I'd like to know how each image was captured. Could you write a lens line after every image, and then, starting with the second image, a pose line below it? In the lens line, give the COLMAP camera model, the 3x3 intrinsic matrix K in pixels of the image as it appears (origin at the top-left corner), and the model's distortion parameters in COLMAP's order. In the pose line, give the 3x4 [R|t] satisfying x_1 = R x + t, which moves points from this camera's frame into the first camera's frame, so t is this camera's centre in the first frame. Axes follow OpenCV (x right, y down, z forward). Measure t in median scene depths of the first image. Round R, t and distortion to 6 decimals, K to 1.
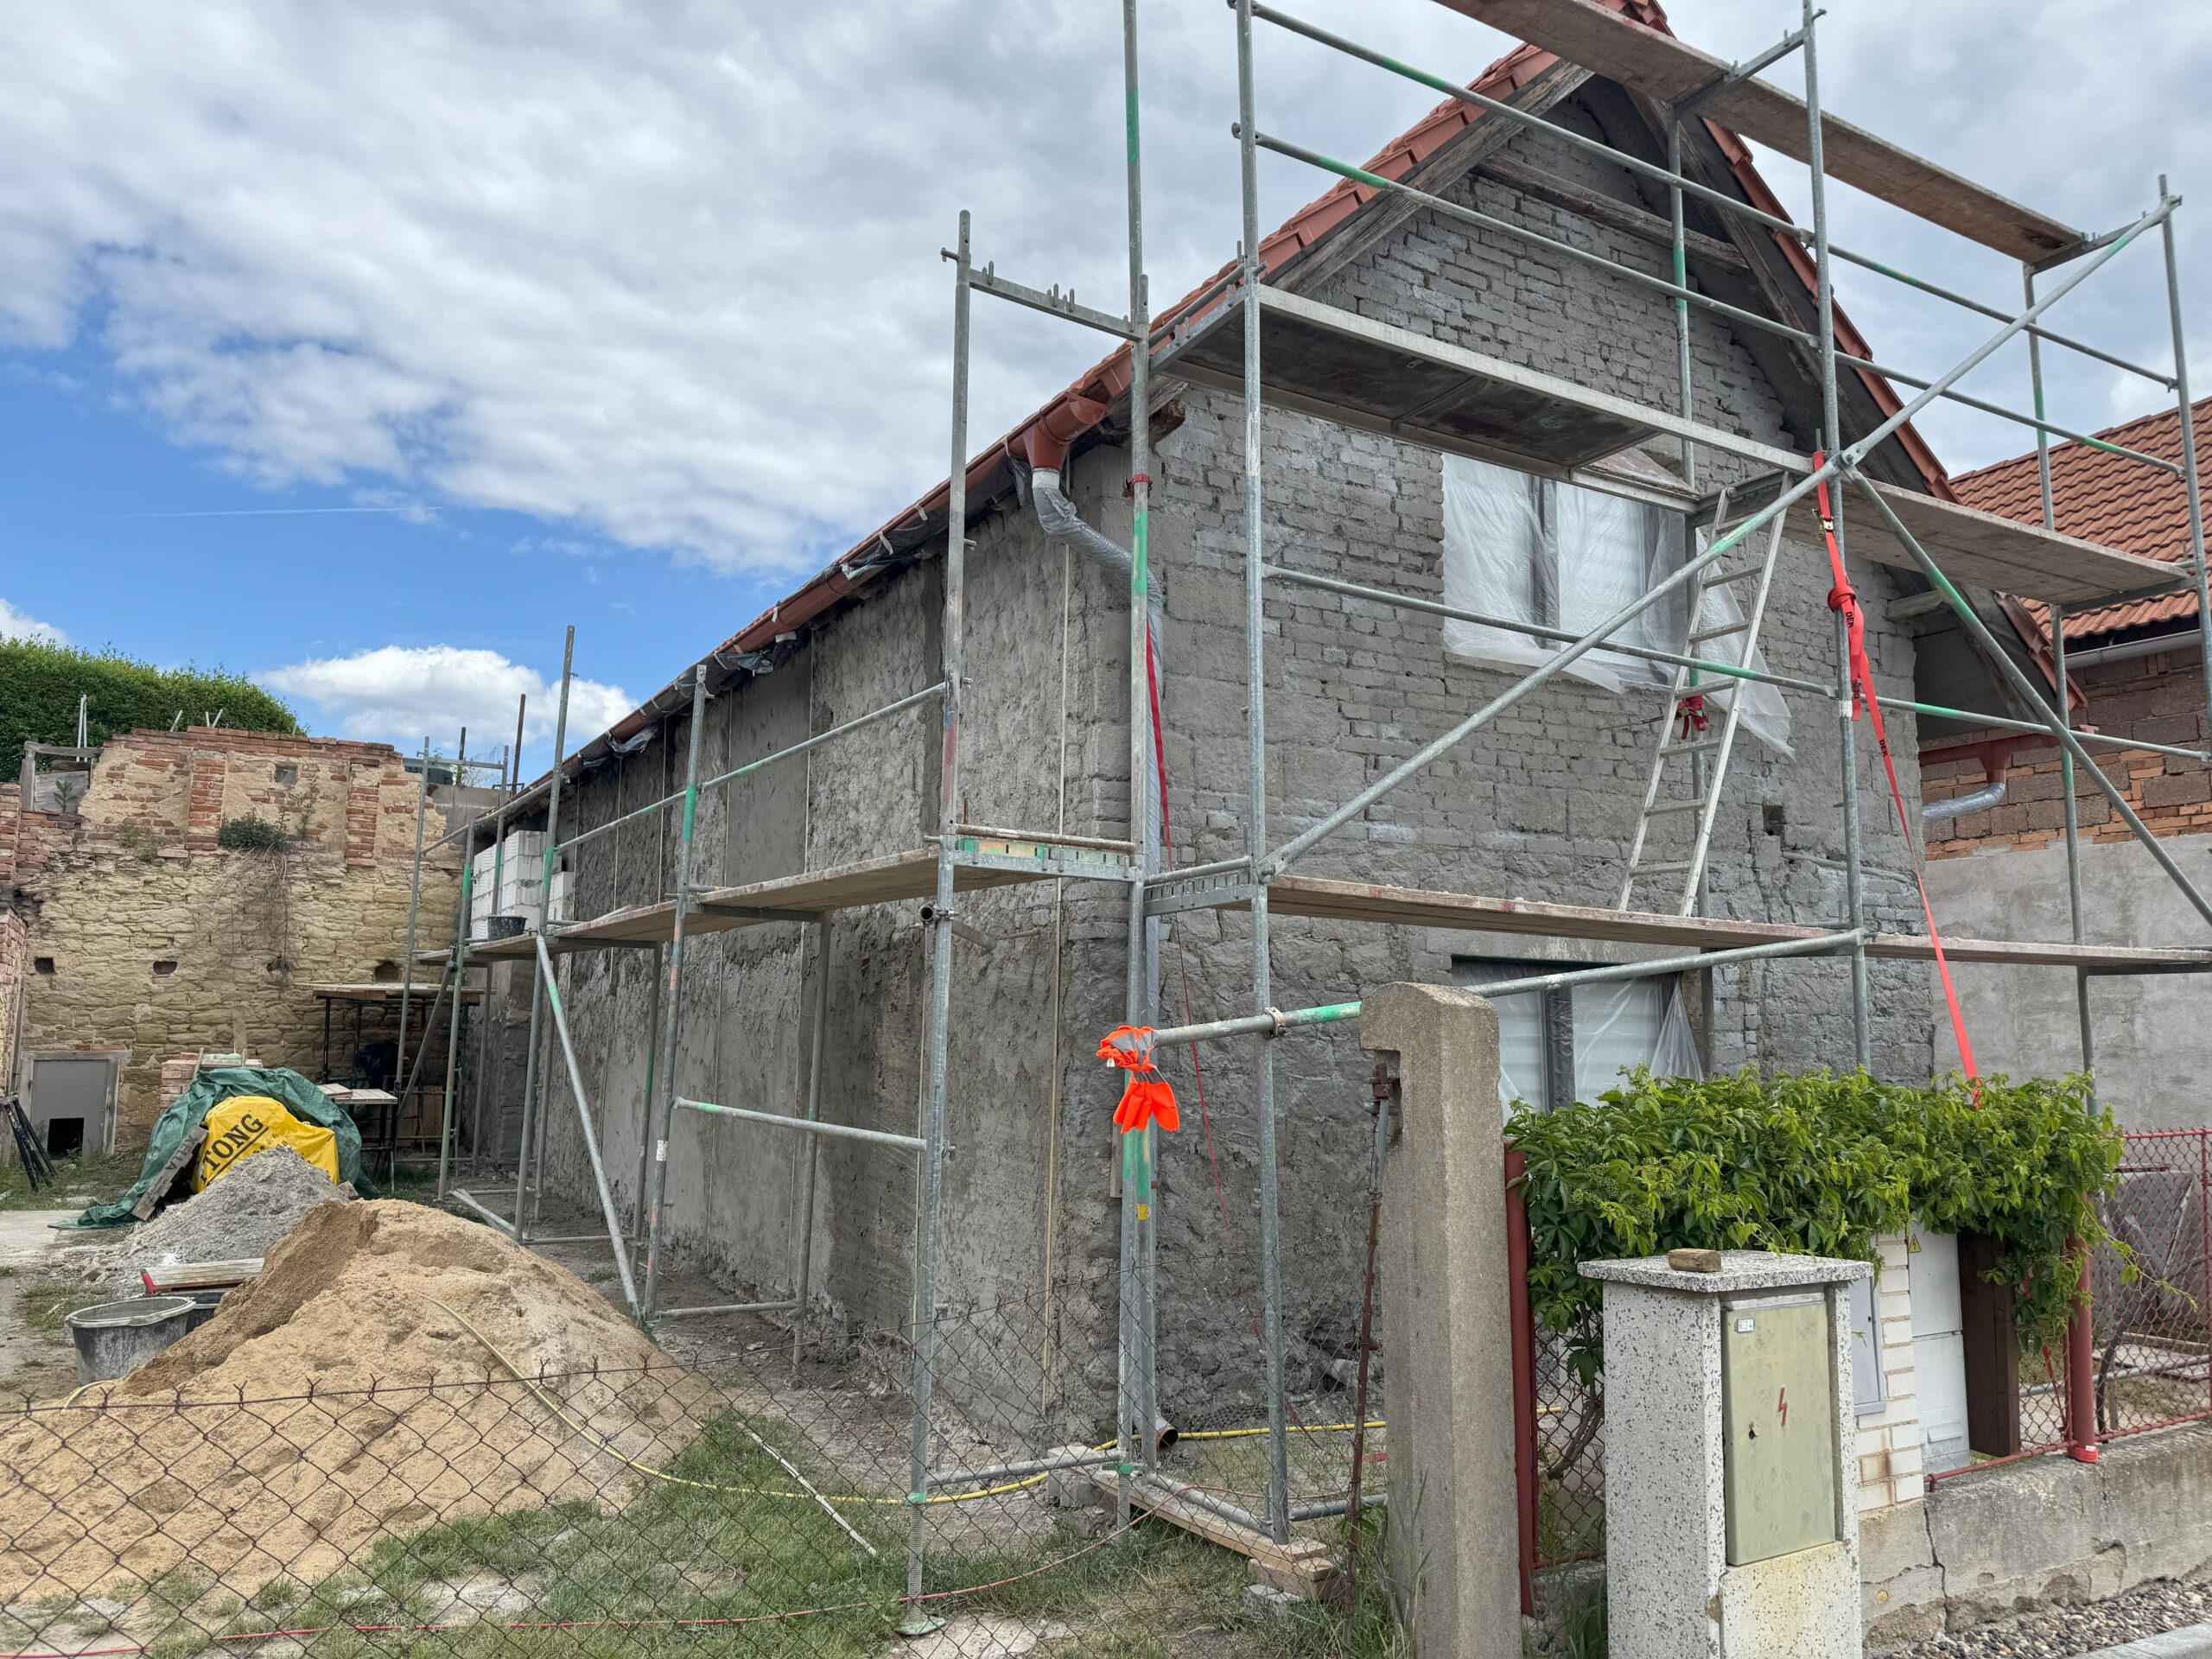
lens RADIAL K [[1545.1, 0, 1115.7], [0, 1545.1, 831.2], [0, 0, 1]] dist [0.031613, -0.034590]
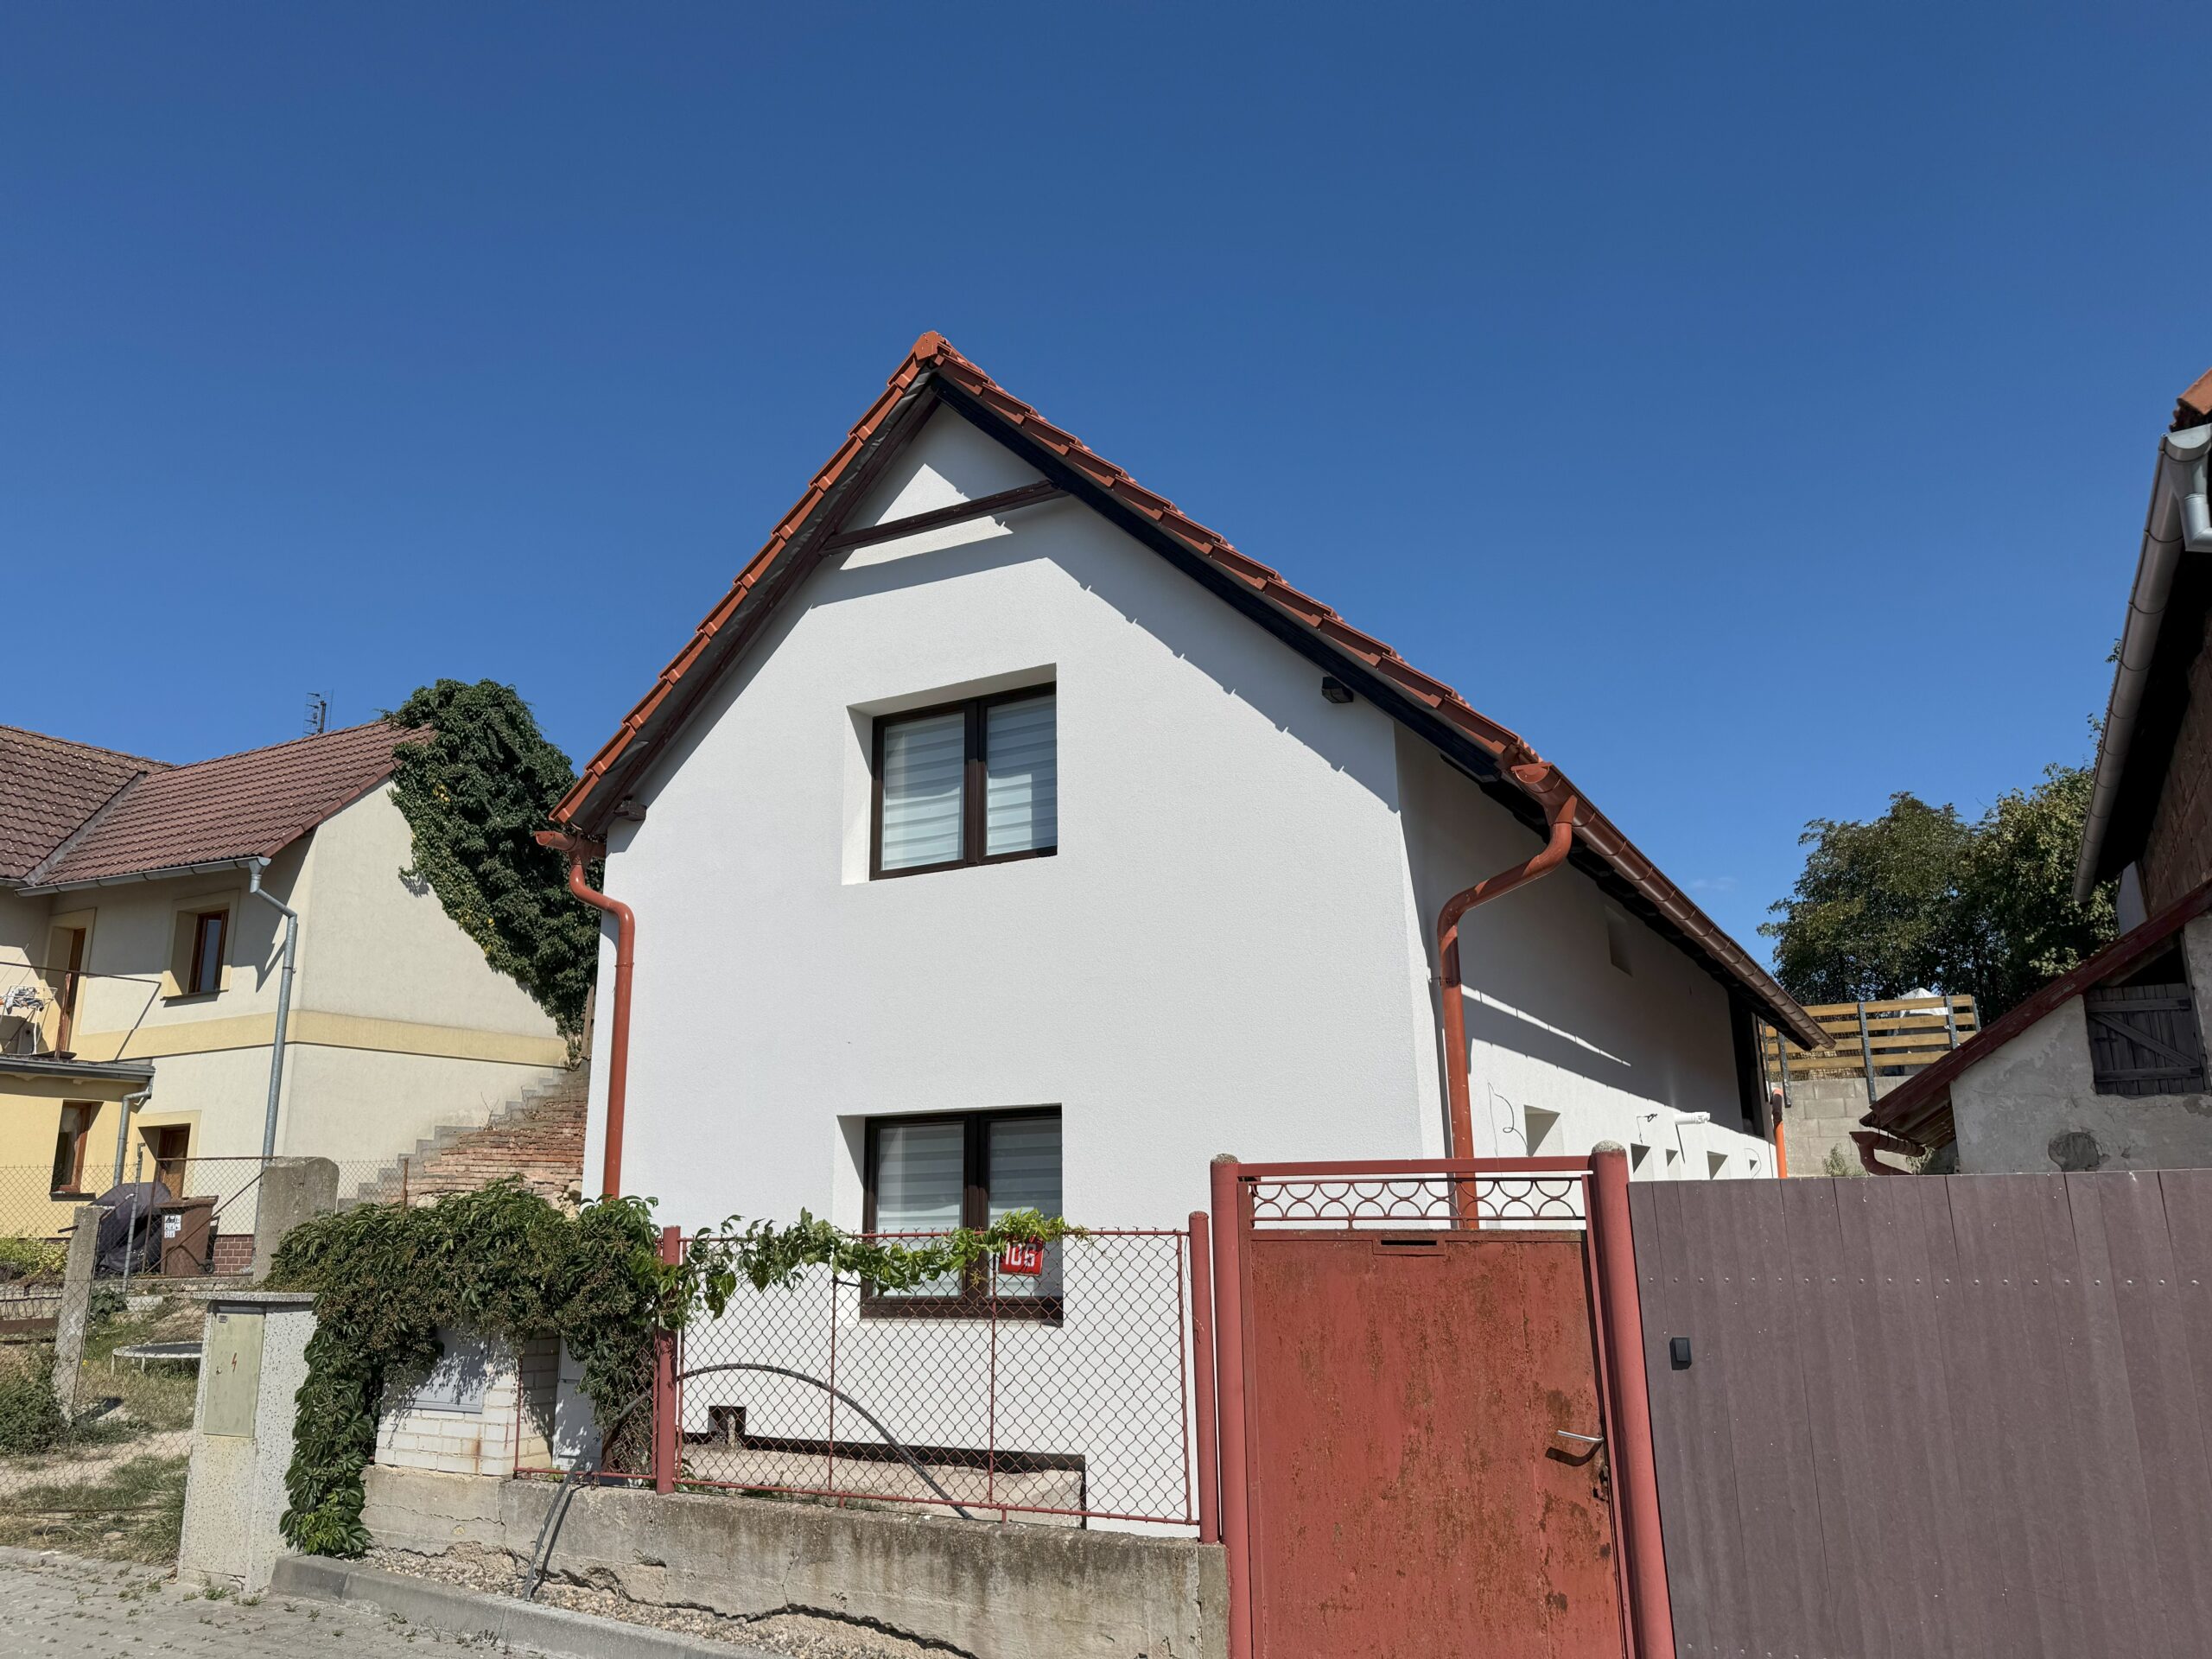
lens RADIAL K [[1513.1, 0, 1106.0], [0, 1513.1, 829.5], [0, 0, 1]] dist [0.002064, -0.000802]
pose [[0.528258, -0.222487, -0.819416, 0.638552], [0.129431, 0.974881, -0.181258, 0.046090], [0.839161, -0.010306, 0.543785, 0.203825]]
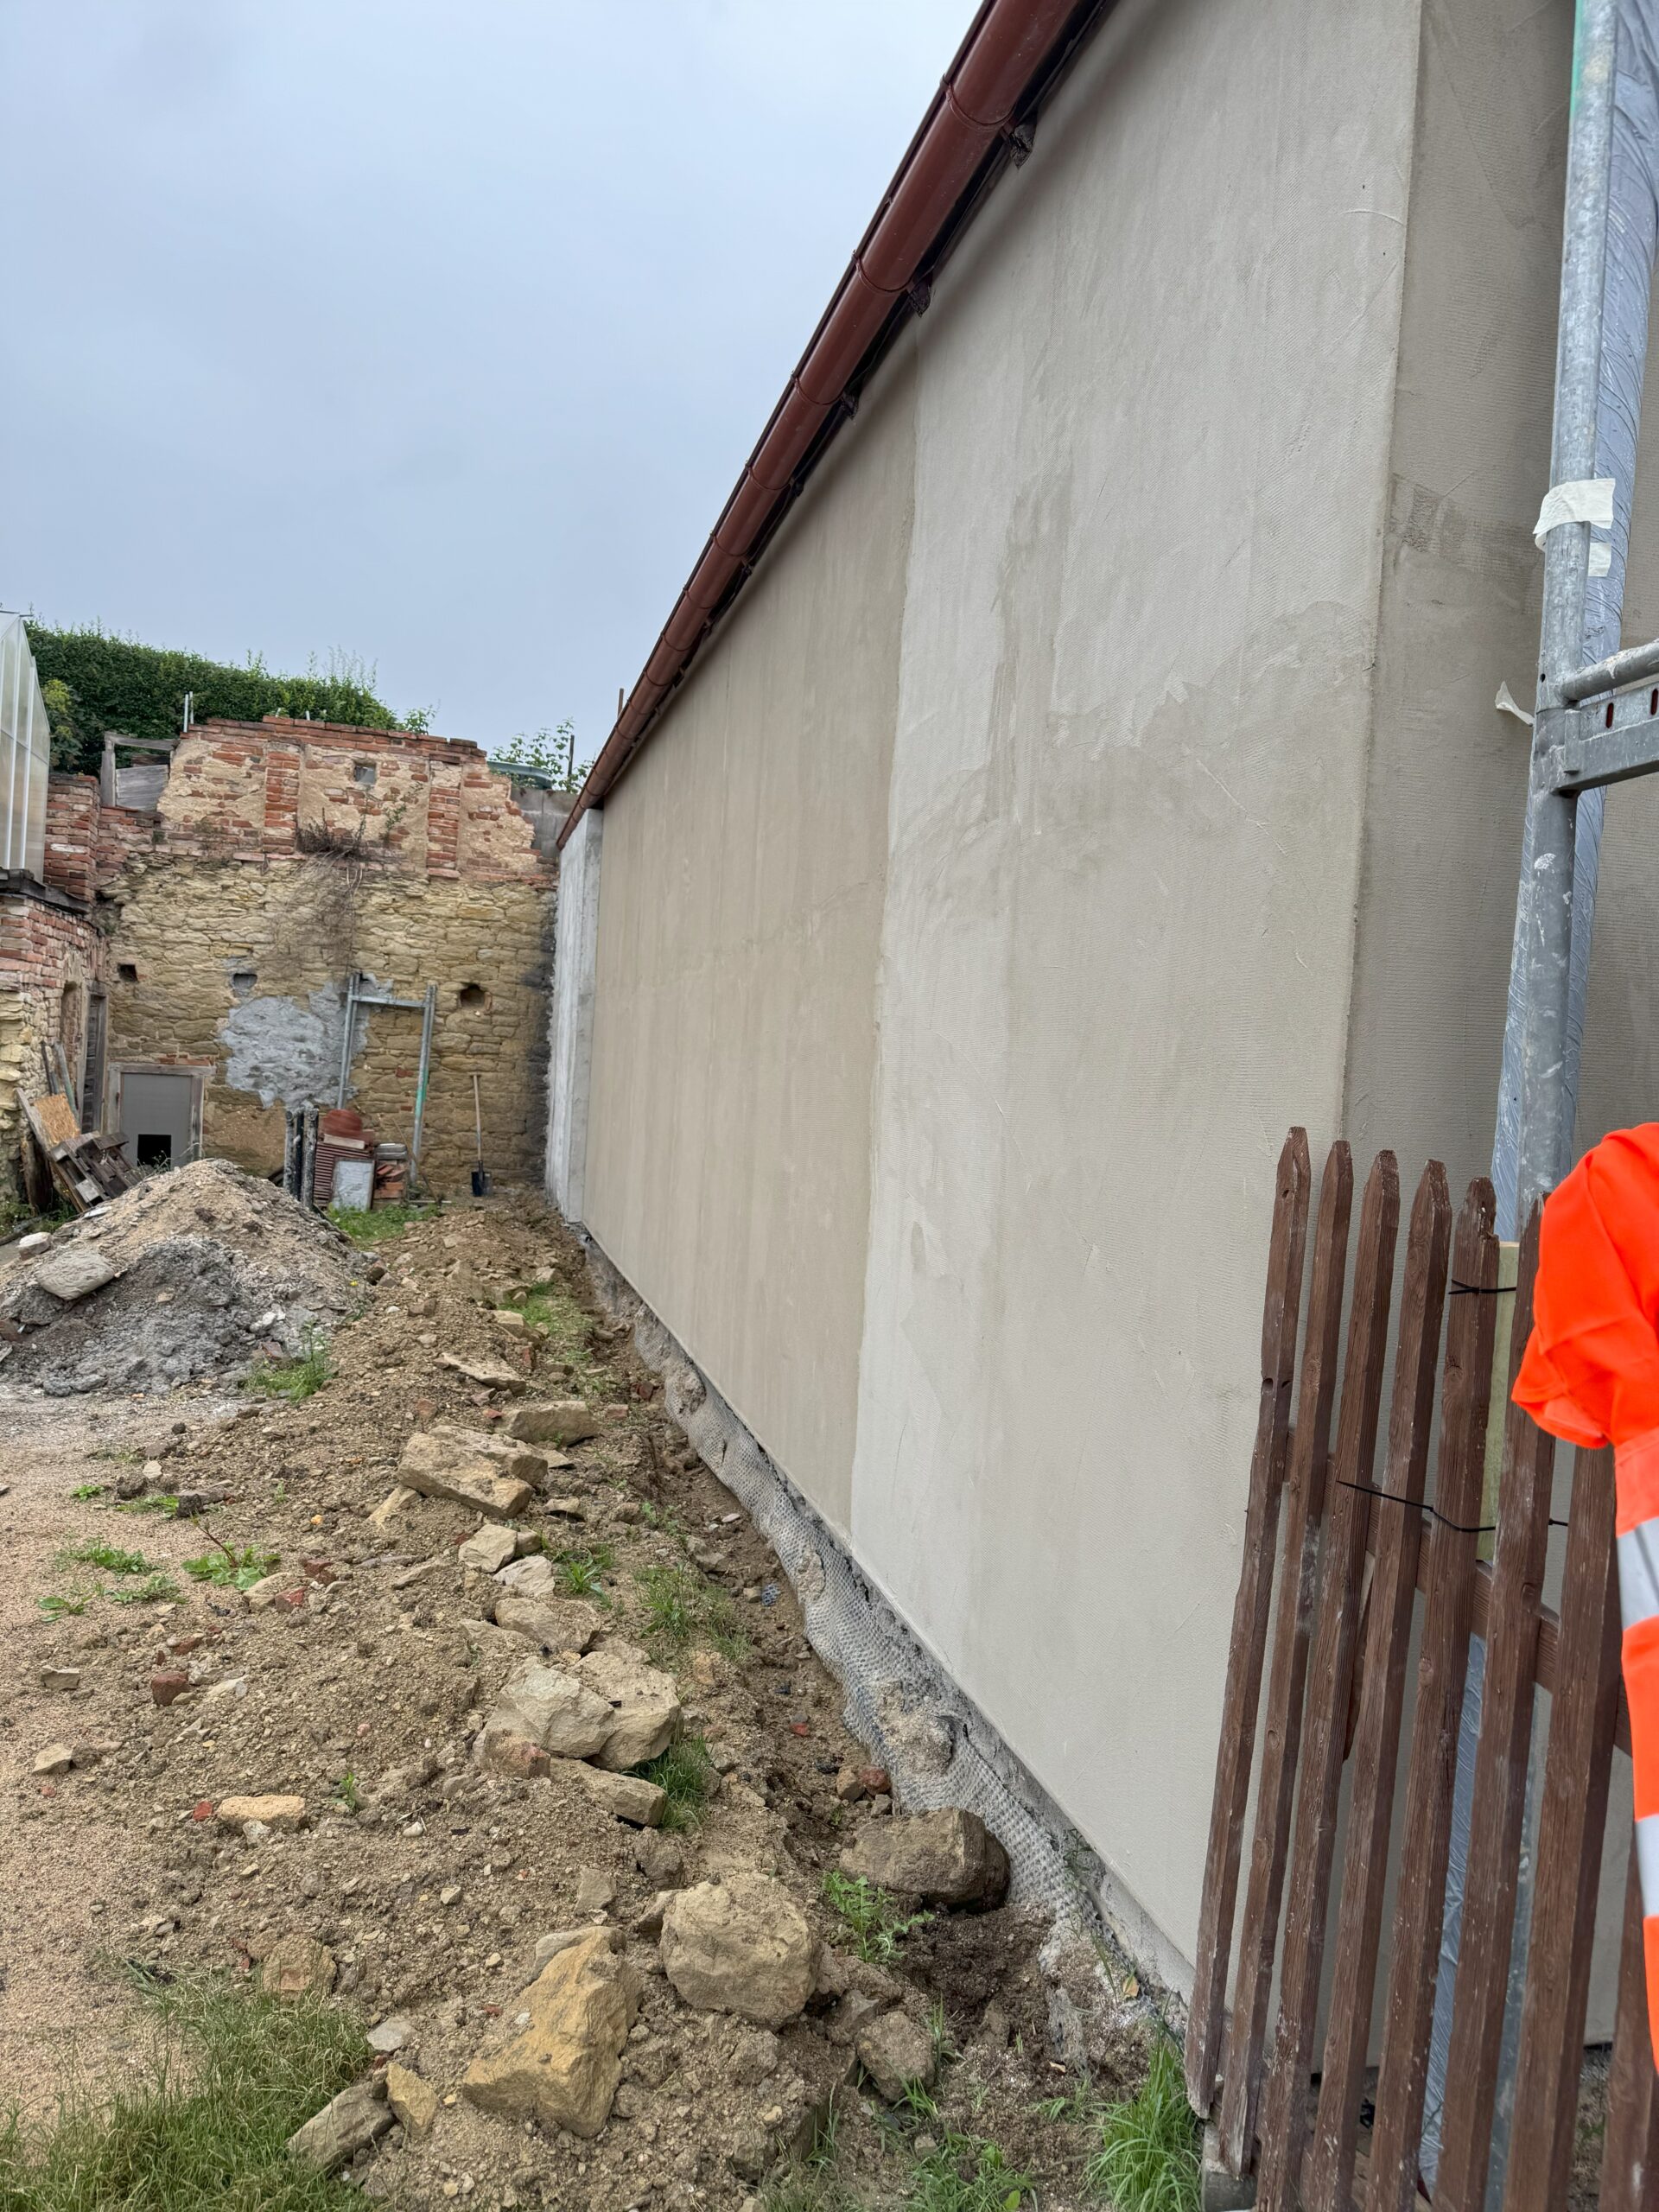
lens RADIAL K [[1523.9, 0, 833.2], [0, 1523.9, 1095.0], [0, 0, 1]] dist [0.207384, -0.432013]
pose [[0.959231, 0.051890, -0.277818, -0.012719], [-0.015191, 0.991046, 0.132656, 0.027377], [0.282214, -0.123028, 0.951430, 0.209810]]
